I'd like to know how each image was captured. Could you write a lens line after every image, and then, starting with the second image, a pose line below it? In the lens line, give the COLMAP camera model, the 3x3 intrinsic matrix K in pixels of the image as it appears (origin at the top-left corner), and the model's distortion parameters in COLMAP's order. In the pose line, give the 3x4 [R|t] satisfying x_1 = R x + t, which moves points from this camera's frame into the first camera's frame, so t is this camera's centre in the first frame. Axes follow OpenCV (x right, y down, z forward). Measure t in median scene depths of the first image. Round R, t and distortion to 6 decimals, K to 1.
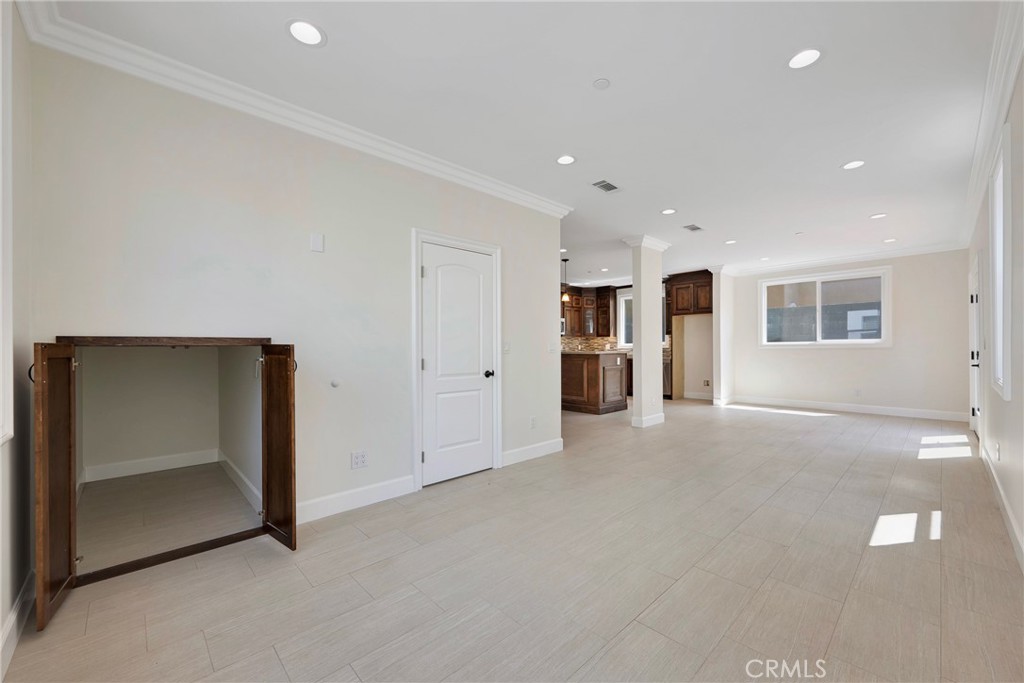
lens RADIAL K [[405.9, 0, 511.4], [0, 405.9, 347.5], [0, 0, 1]] dist [-0.001581, -0.000225]
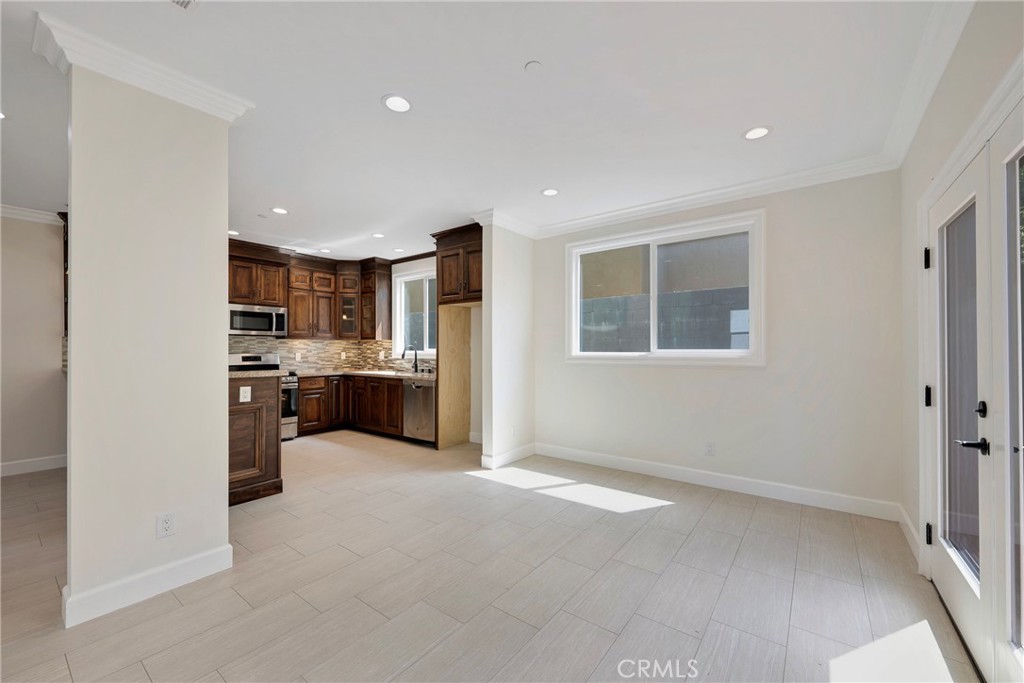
lens RADIAL K [[405.9, 0, 511.4], [0, 405.9, 347.5], [0, 0, 1]] dist [-0.001581, -0.000225]
pose [[0.986665, 0.003154, 0.162736, 0.420868], [-0.003082, 0.999995, -0.000691, -0.017791], [-0.162738, 0.000180, 0.986669, 0.426050]]
